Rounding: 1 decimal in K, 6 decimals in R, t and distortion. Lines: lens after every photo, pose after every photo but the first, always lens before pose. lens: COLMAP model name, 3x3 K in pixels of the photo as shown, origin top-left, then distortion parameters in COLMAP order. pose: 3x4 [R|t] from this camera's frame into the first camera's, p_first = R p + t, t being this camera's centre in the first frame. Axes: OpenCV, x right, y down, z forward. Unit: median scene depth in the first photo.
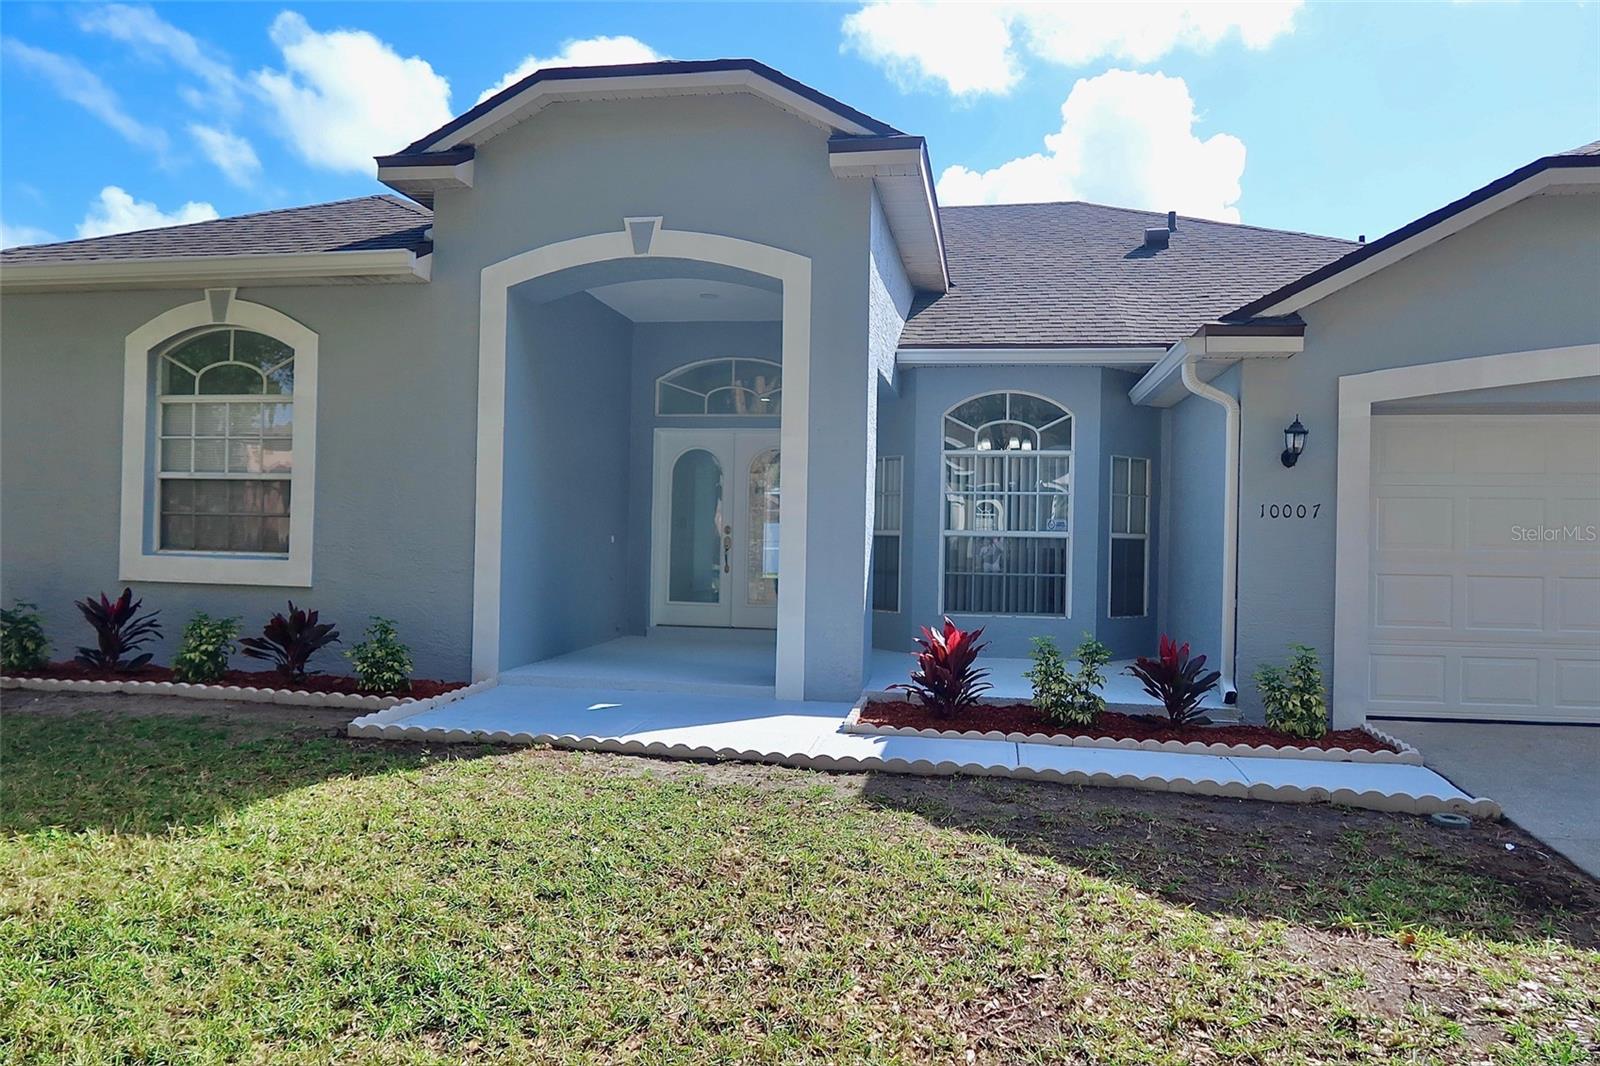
lens RADIAL K [[1102.0, 0, 799.5], [0, 1102.0, 537.1], [0, 0, 1]] dist [-0.013652, 0.002854]
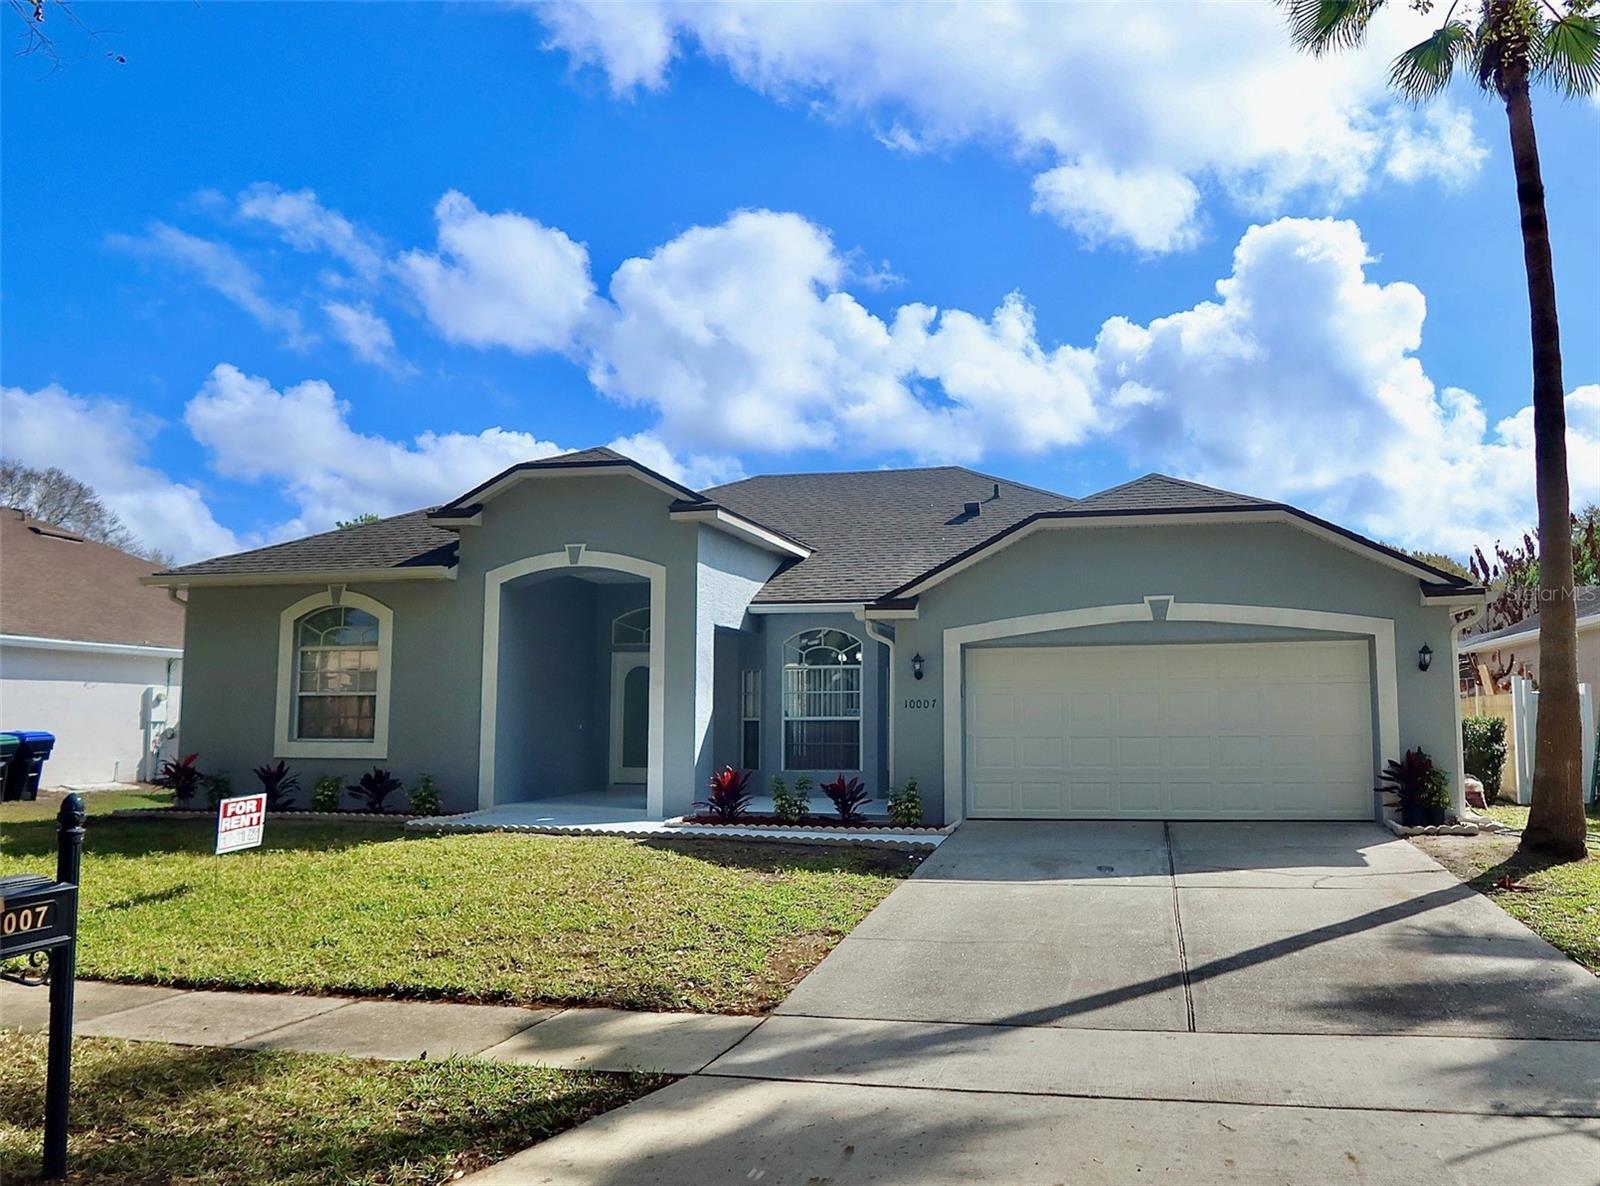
lens RADIAL K [[1276.8, 0, 905.2], [0, 1276.8, 602.1], [0, 0, 1]] dist [-0.007598, -0.003436]
pose [[0.999297, -0.022992, -0.029595, 0.441141], [0.020131, 0.995408, -0.093583, 0.005395], [0.031611, 0.092922, 0.995171, -1.004949]]
